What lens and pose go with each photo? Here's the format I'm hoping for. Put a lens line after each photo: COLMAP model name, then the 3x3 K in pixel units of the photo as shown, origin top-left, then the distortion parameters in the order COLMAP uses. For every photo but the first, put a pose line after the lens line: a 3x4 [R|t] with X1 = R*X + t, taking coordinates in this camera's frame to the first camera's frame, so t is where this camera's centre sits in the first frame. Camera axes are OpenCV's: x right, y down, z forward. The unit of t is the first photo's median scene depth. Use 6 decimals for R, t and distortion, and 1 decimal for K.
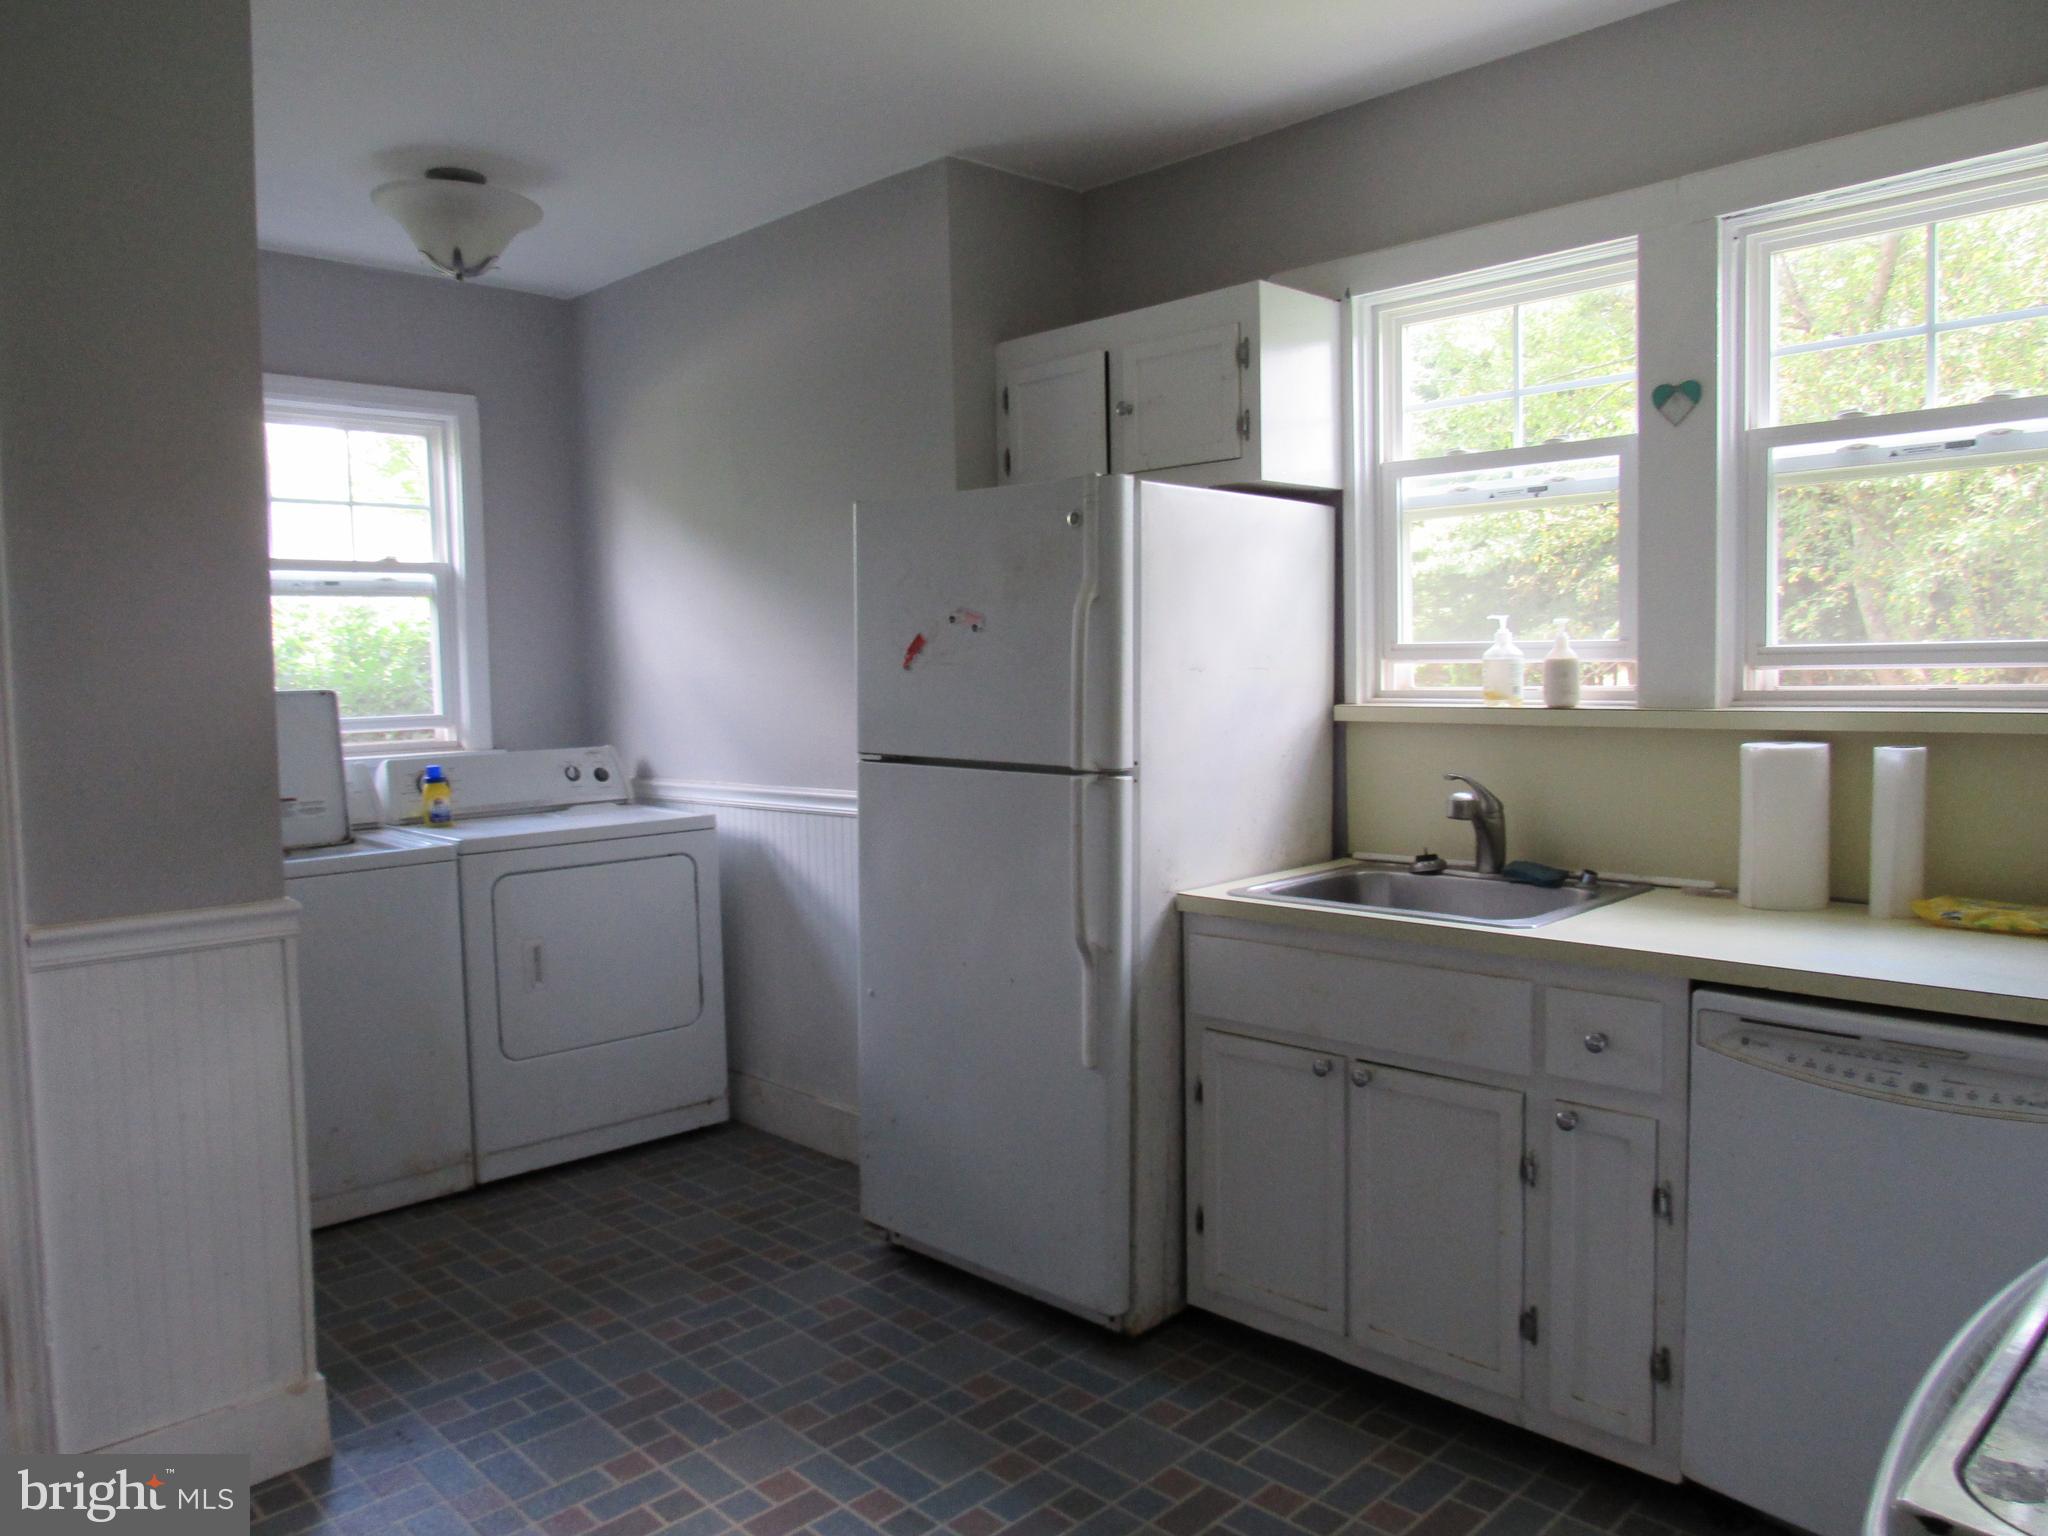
lens RADIAL K [[1466.8, 0, 1011.6], [0, 1466.8, 764.1], [0, 0, 1]] dist [-0.029556, 0.015067]
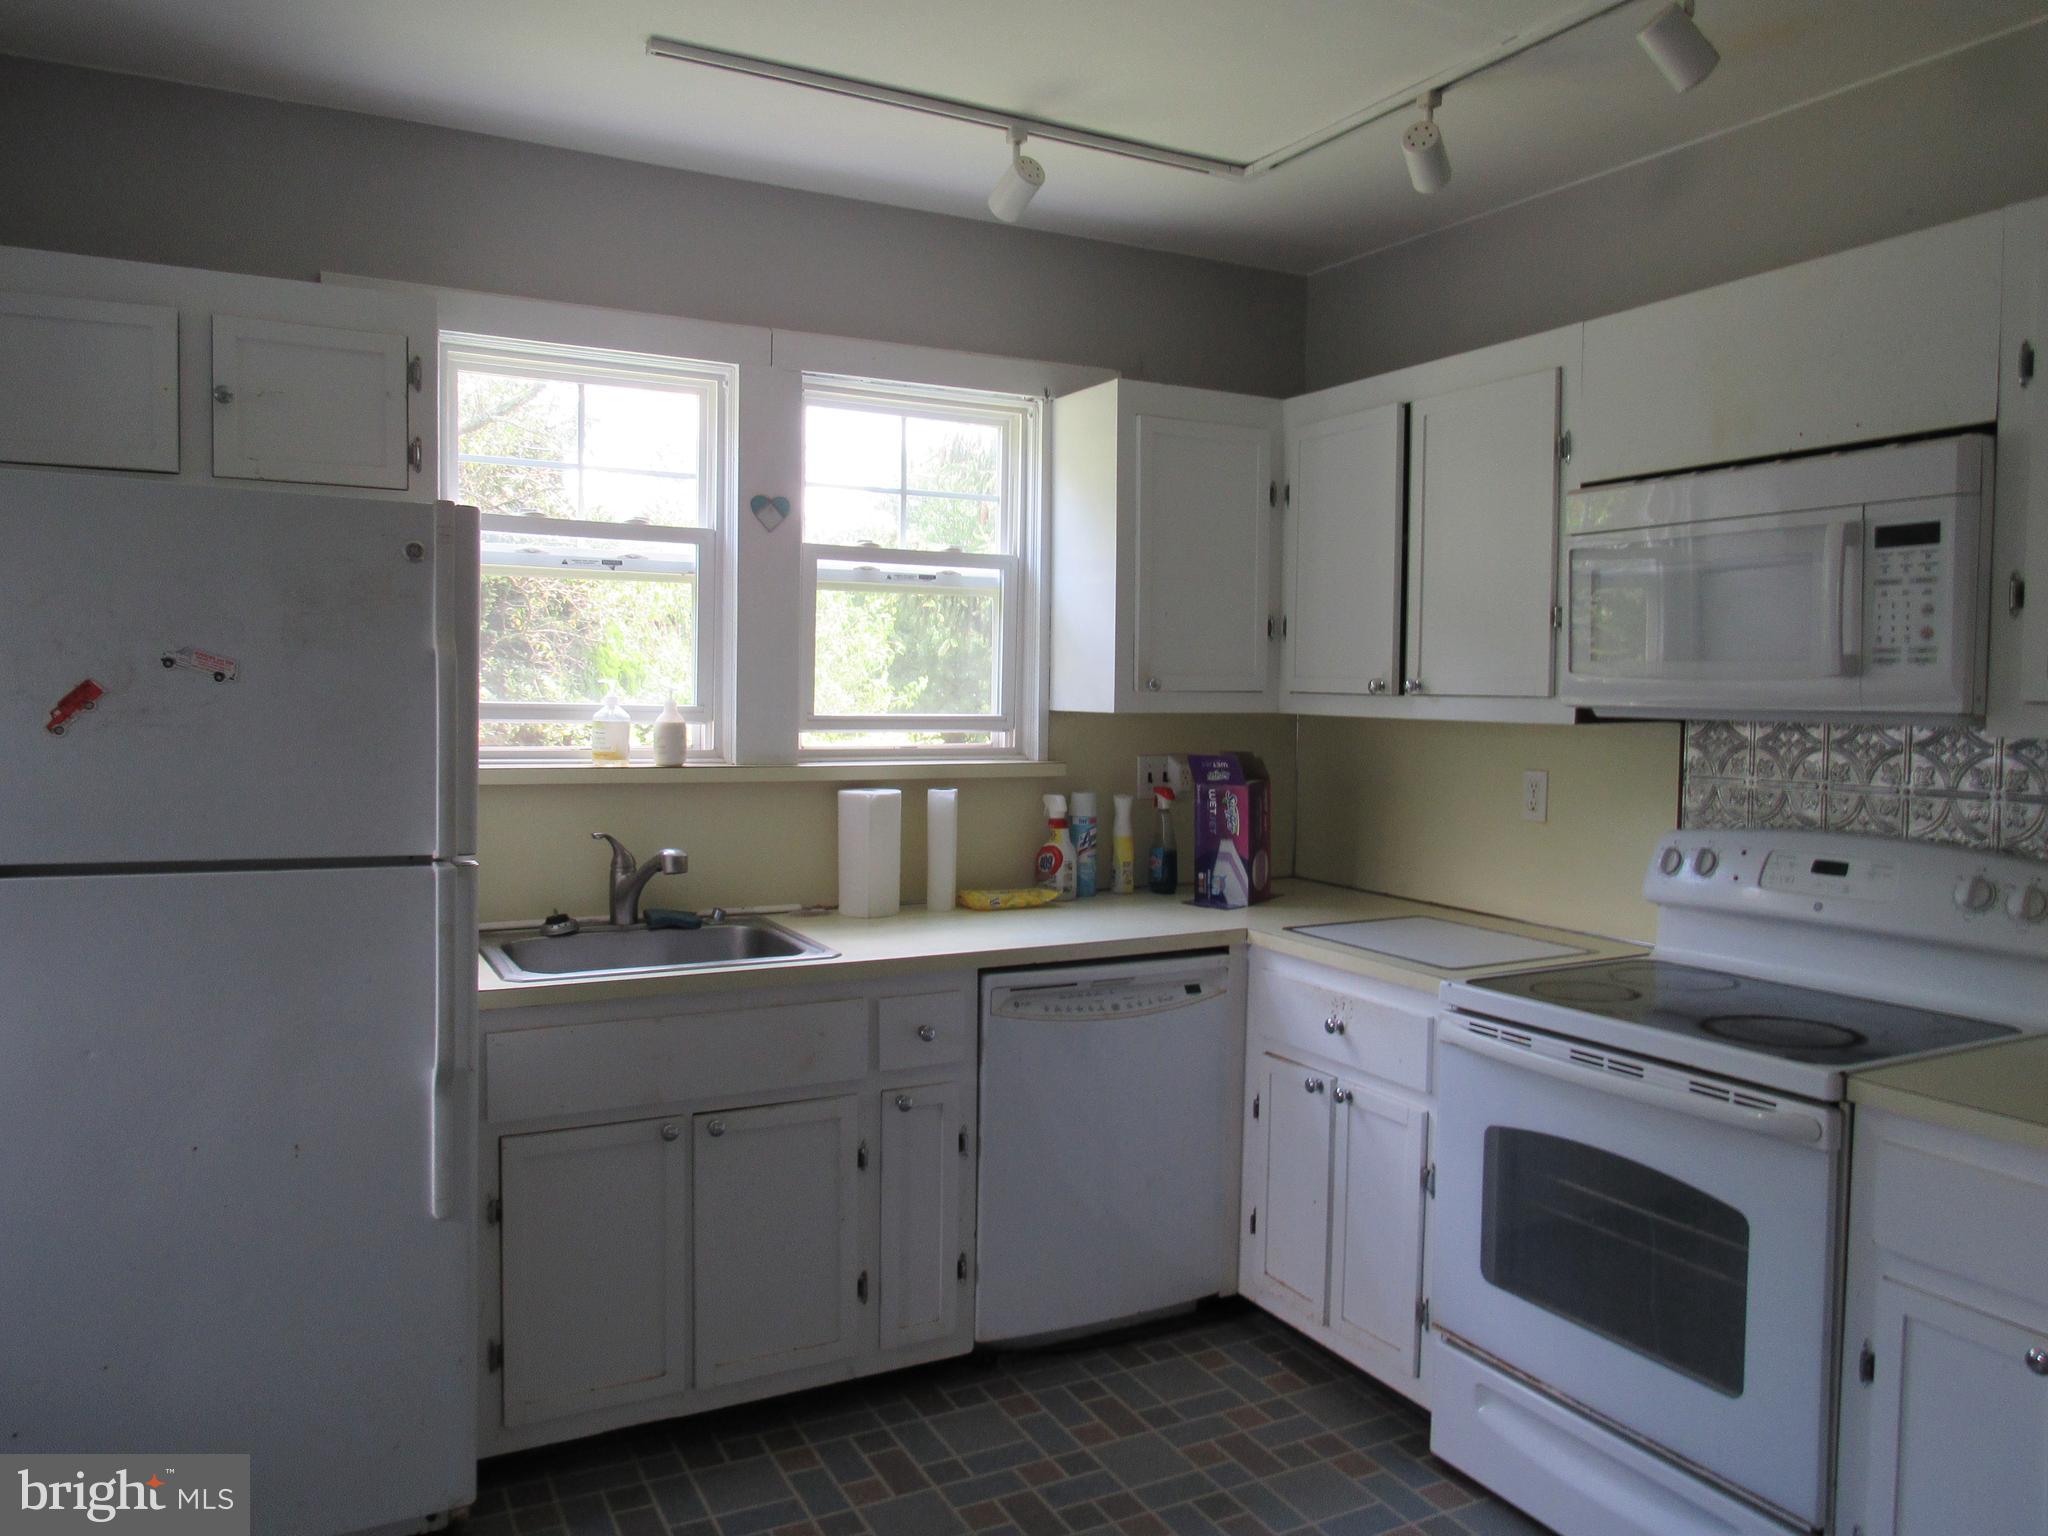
lens RADIAL K [[1466.8, 0, 1012.2], [0, 1466.8, 769.9], [0, 0, 1]] dist [-0.029556, 0.015067]
pose [[0.286260, -0.028567, 0.957726, -0.685881], [0.045737, 0.998823, 0.016123, -0.046793], [-0.957060, 0.039188, 0.287230, 0.485819]]
